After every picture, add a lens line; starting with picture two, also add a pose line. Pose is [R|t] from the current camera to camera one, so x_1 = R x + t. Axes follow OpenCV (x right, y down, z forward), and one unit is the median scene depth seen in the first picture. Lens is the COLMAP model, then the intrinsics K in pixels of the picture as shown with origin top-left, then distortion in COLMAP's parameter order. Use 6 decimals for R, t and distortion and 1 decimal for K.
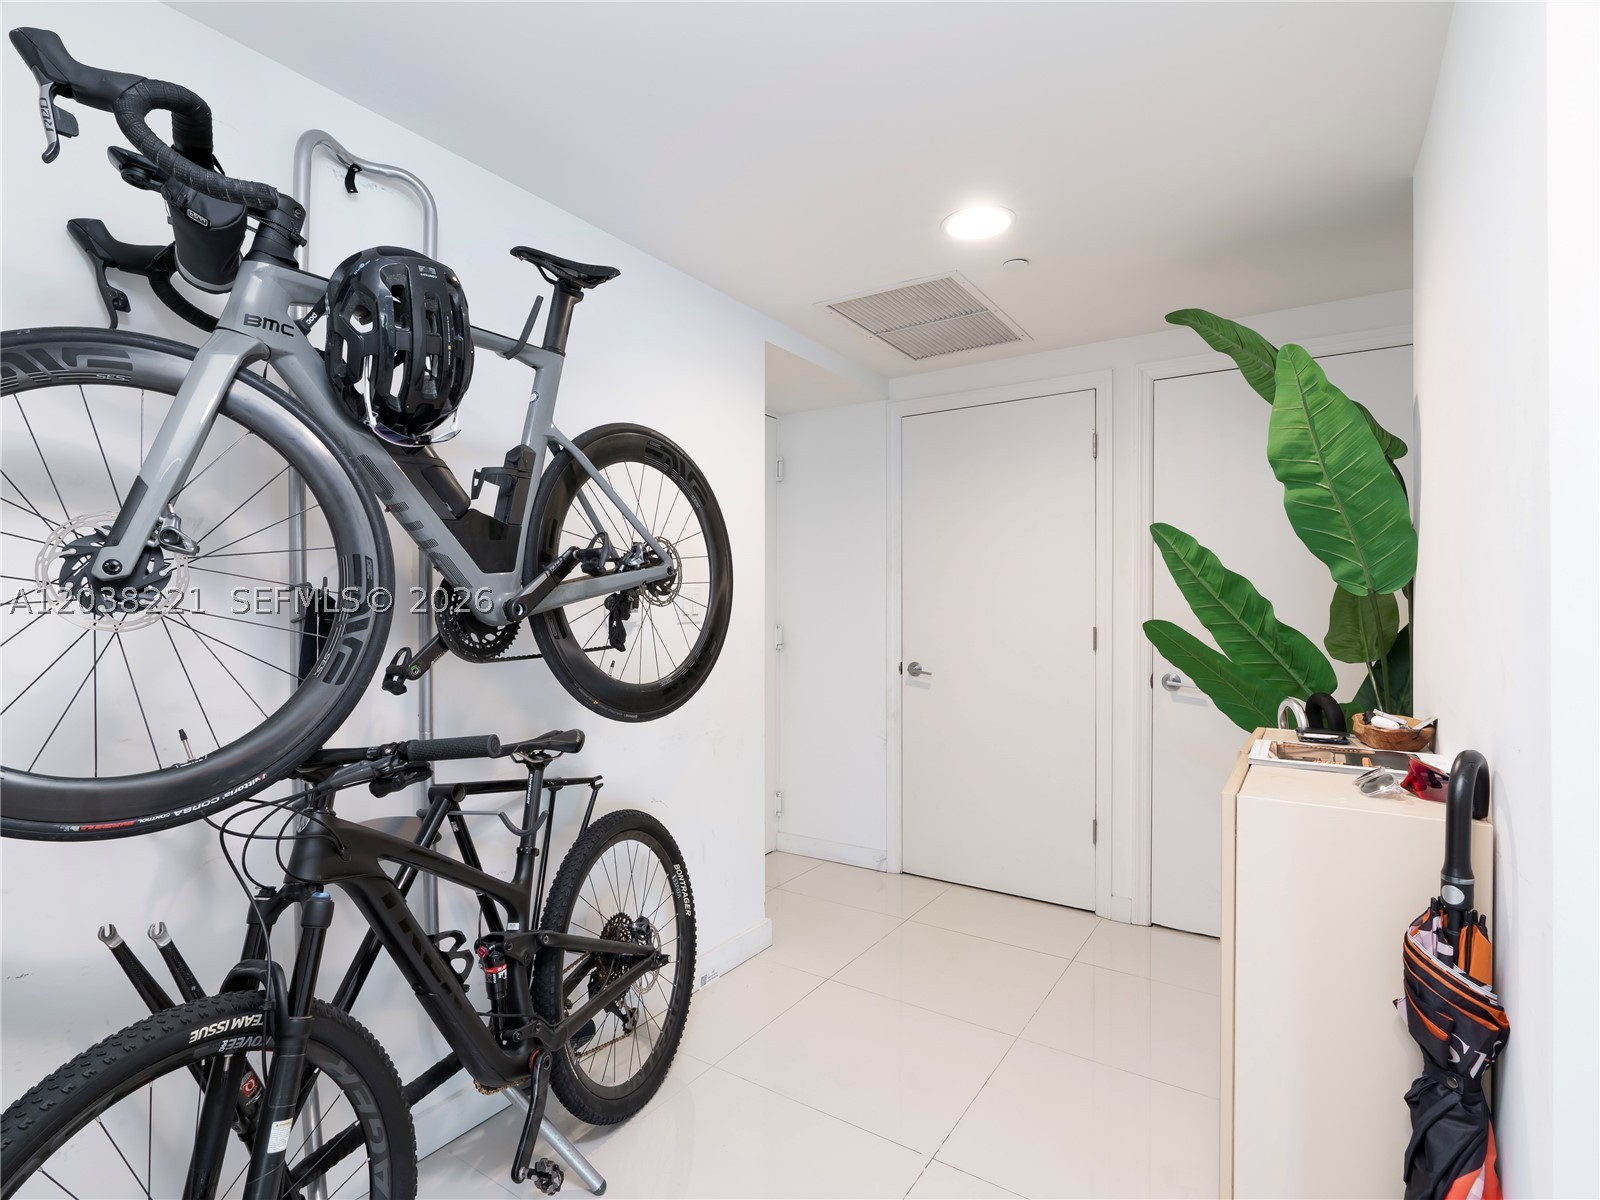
lens RADIAL K [[813.8, 0, 798.7], [0, 813.8, 600.8], [0, 0, 1]] dist [-0.000178, 0.000509]
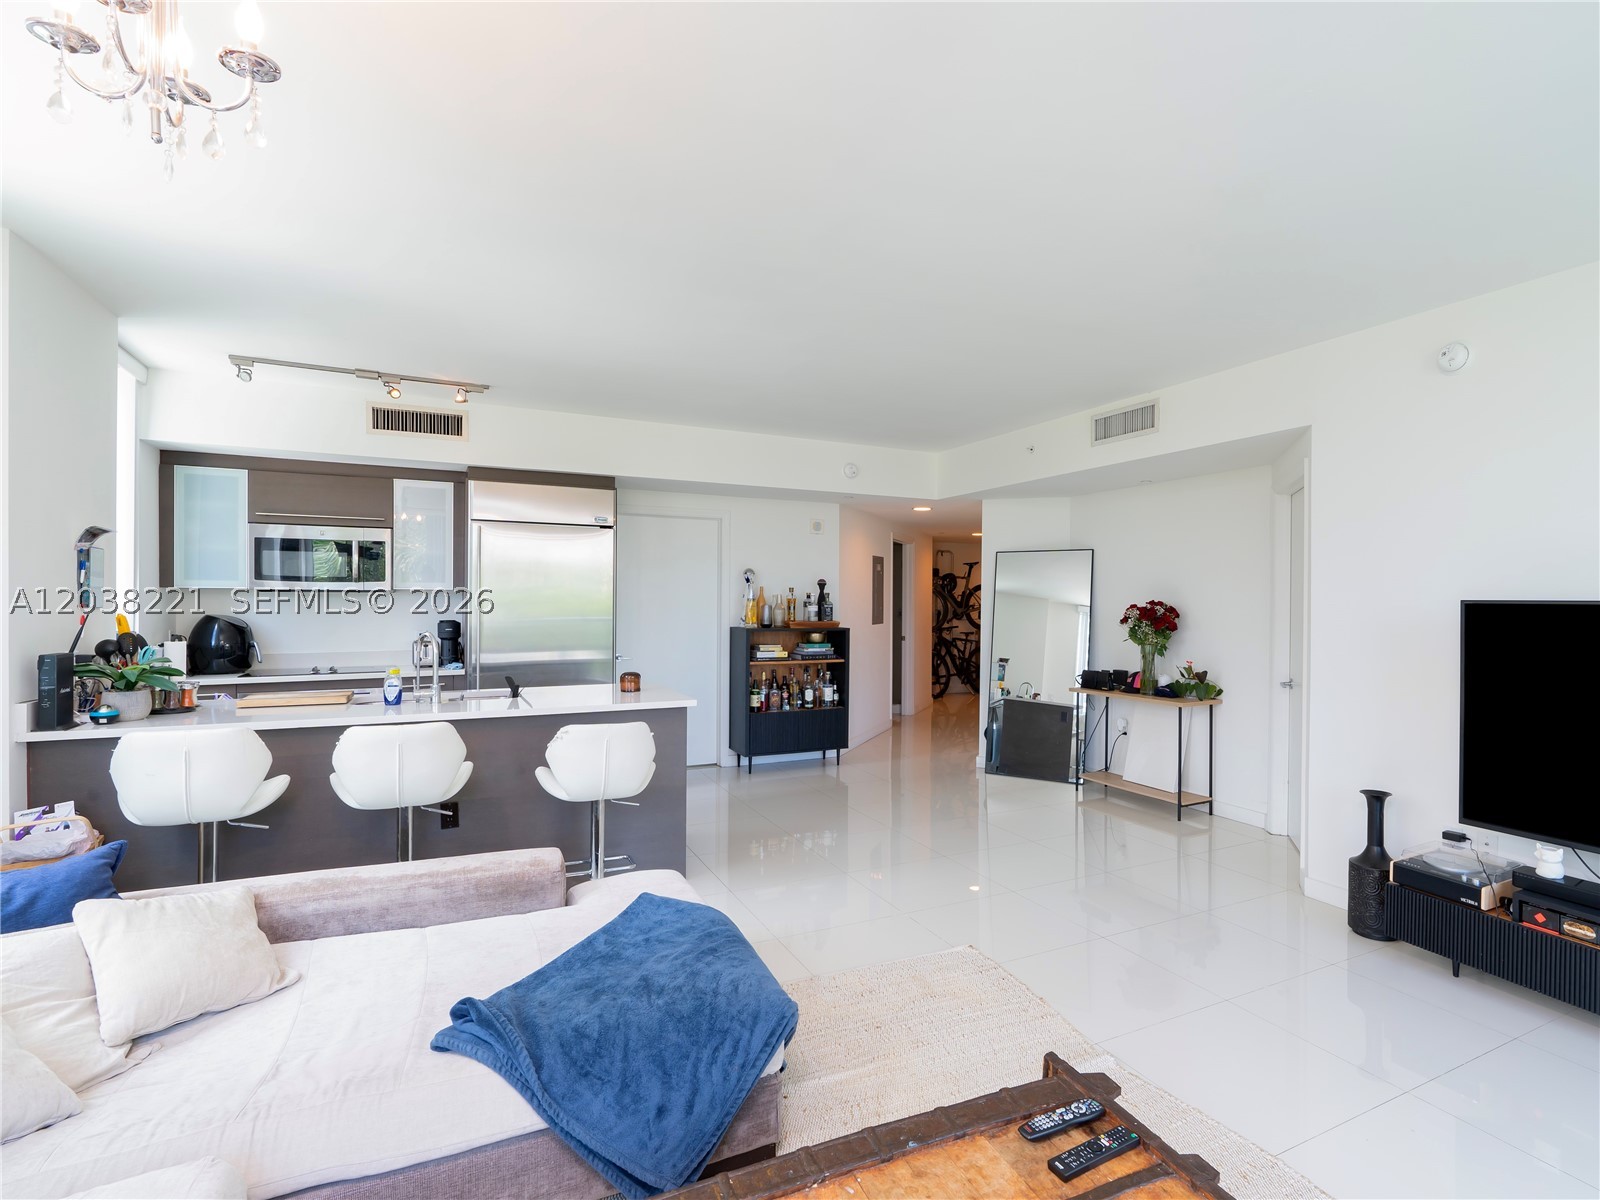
lens RADIAL K [[813.8, 0, 803.6], [0, 813.8, 605.3], [0, 0, 1]] dist [-0.000178, 0.000509]
pose [[0.832654, 0.001608, -0.553792, 2.634072], [-0.001698, 0.999998, 0.000350, -0.063723], [0.553792, 0.000649, 0.832655, -6.184030]]
